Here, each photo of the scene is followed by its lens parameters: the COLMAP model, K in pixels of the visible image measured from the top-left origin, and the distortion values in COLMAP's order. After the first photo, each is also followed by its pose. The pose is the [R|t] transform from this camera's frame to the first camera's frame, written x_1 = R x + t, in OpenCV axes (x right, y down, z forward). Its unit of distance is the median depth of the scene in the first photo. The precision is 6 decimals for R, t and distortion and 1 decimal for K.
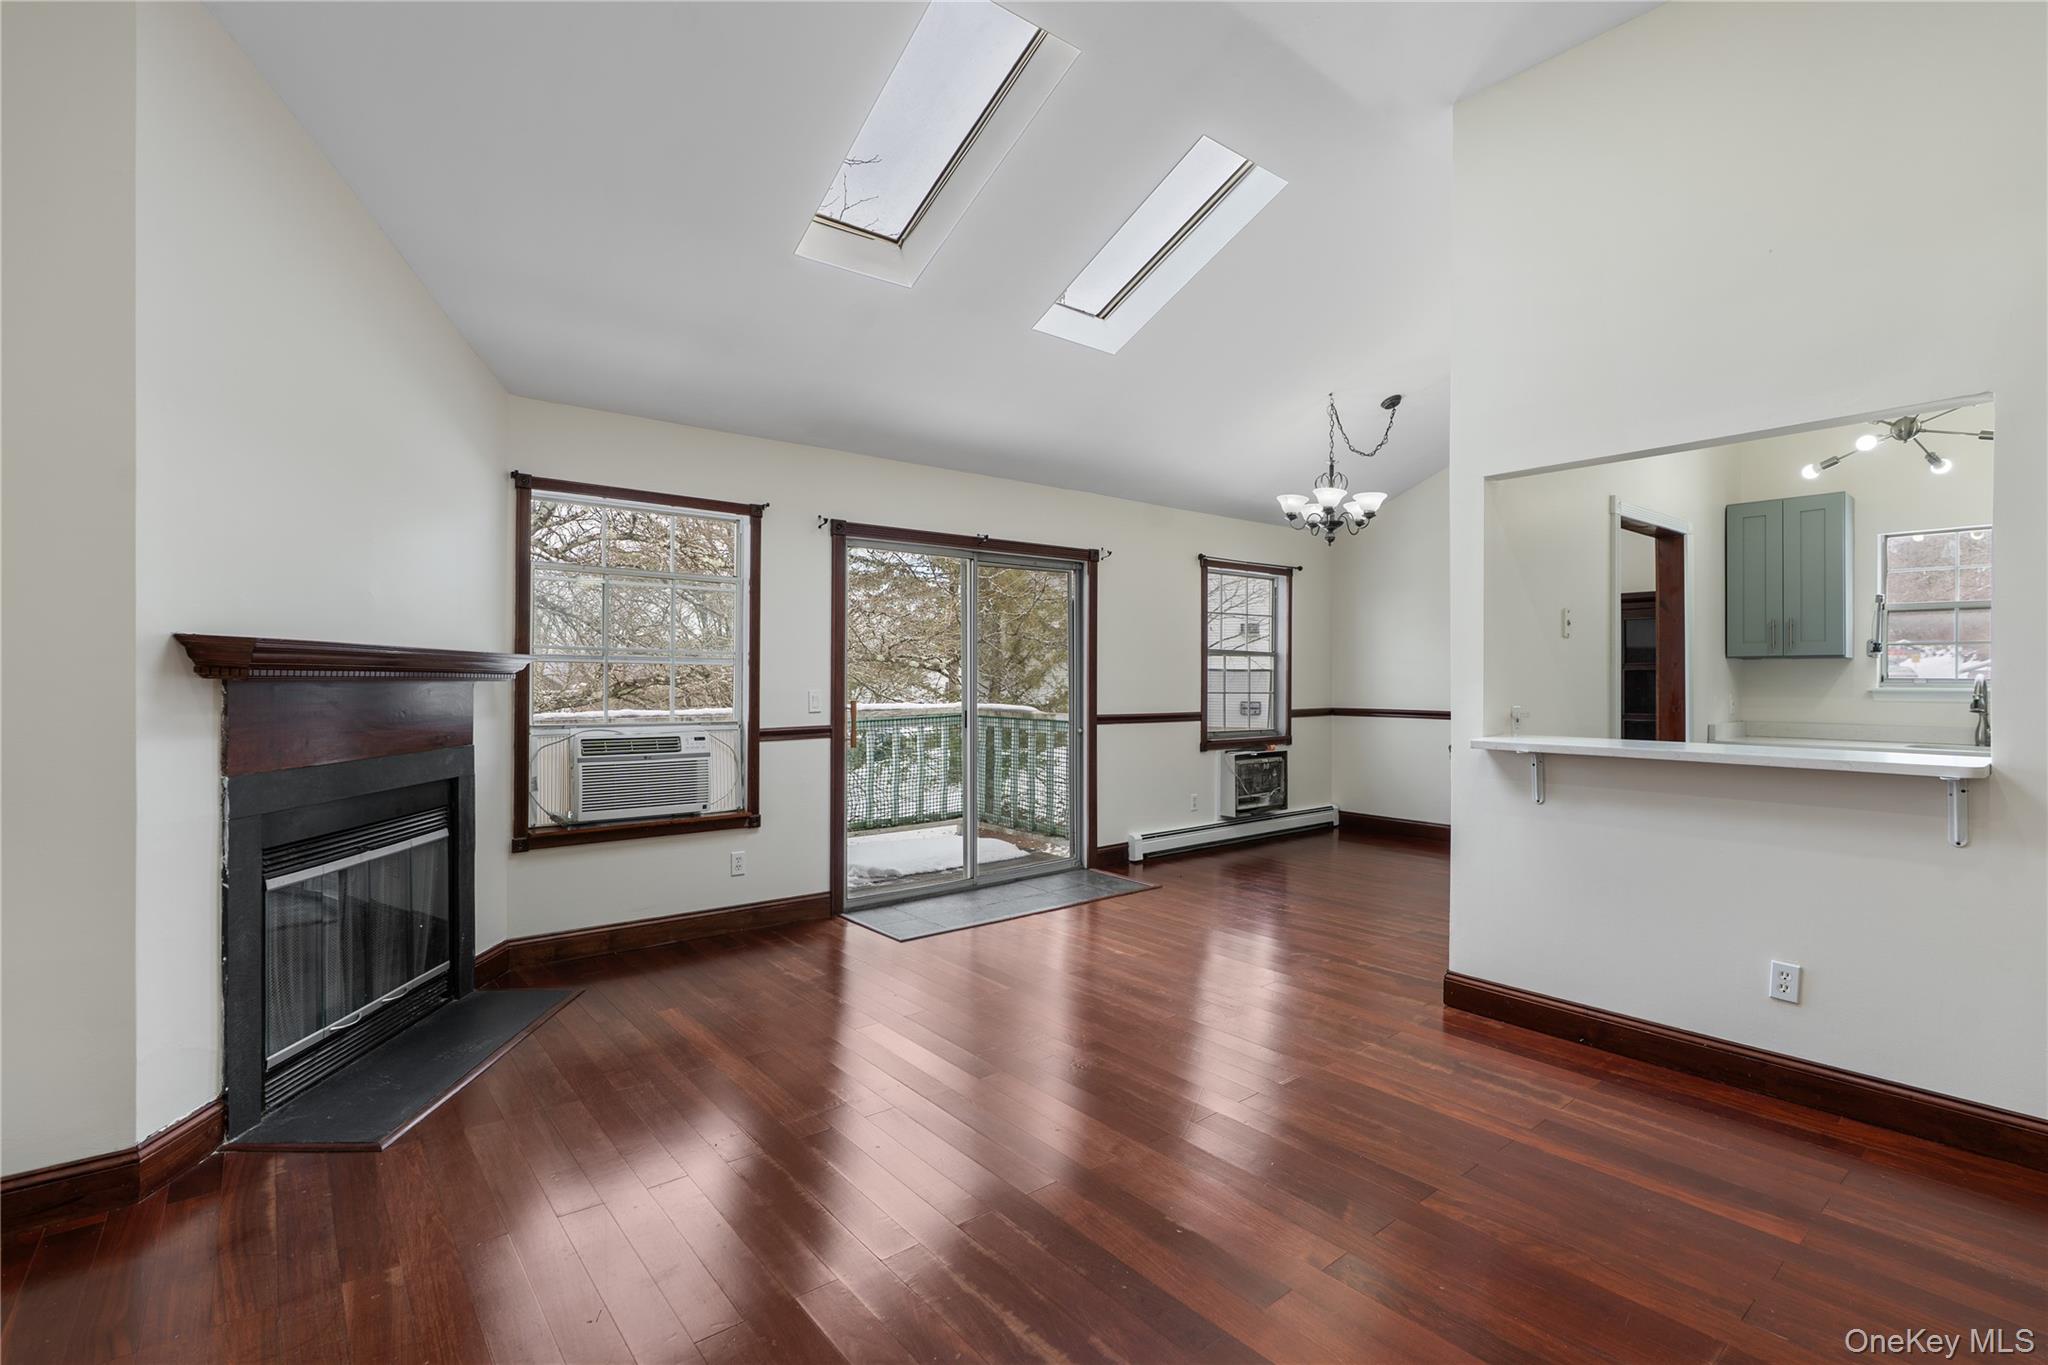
lens RADIAL K [[932.3, 0, 992.1], [0, 932.3, 677.9], [0, 0, 1]] dist [0.002237, 0.000252]
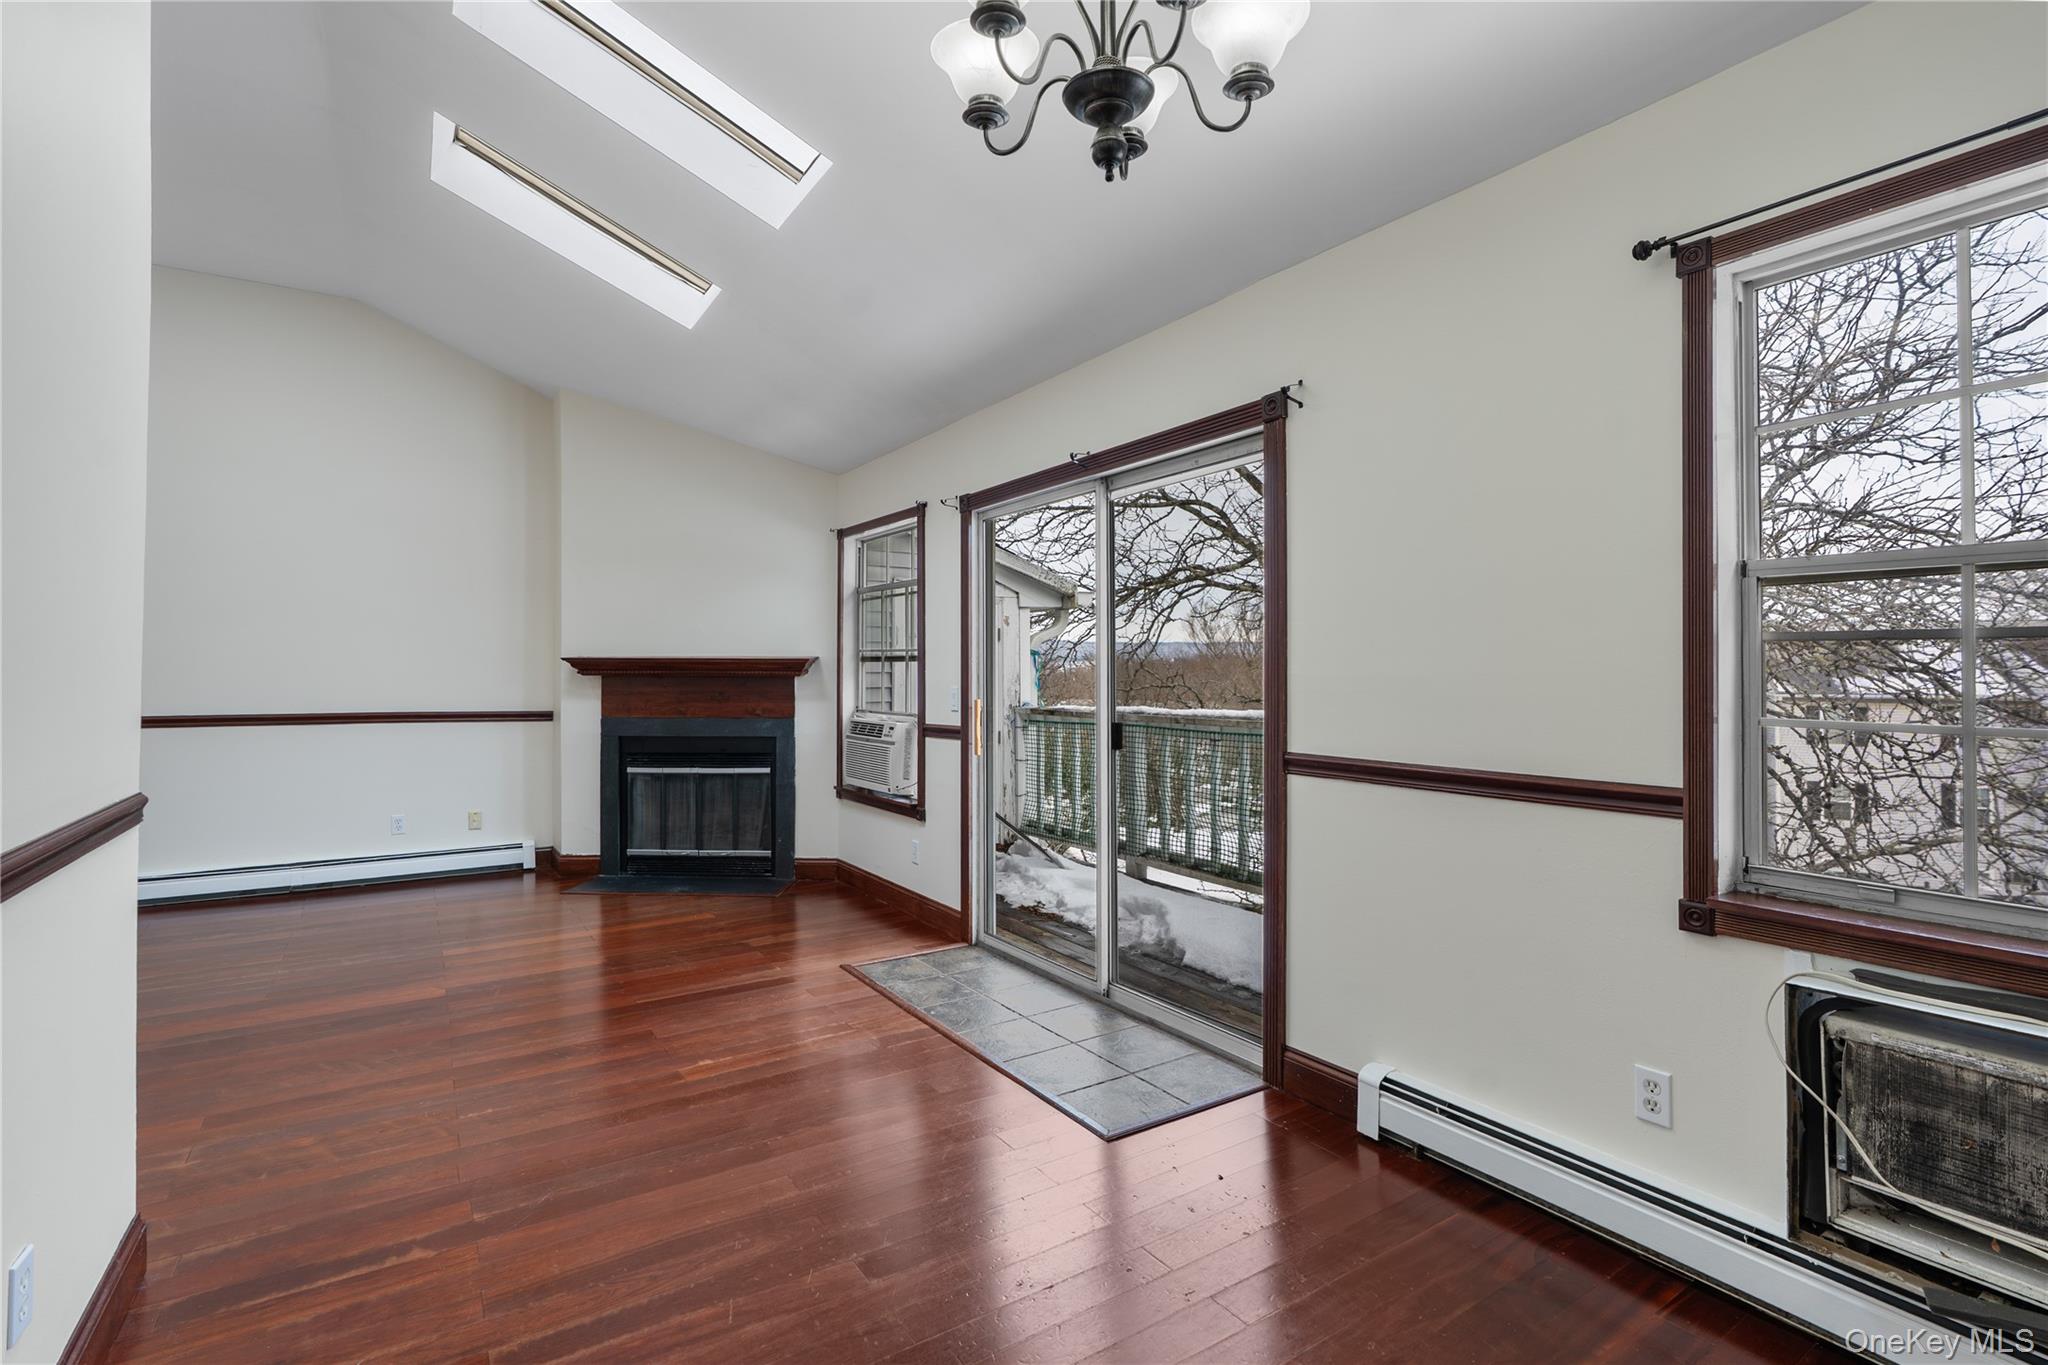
lens RADIAL K [[932.3, 0, 992.1], [0, 932.3, 677.9], [0, 0, 1]] dist [0.002237, 0.000252]
pose [[-0.096808, -0.000432, -0.995303, 0.744216], [0.000379, 1.000000, -0.000471, 0.005230], [0.995303, -0.000422, -0.096808, 1.174815]]
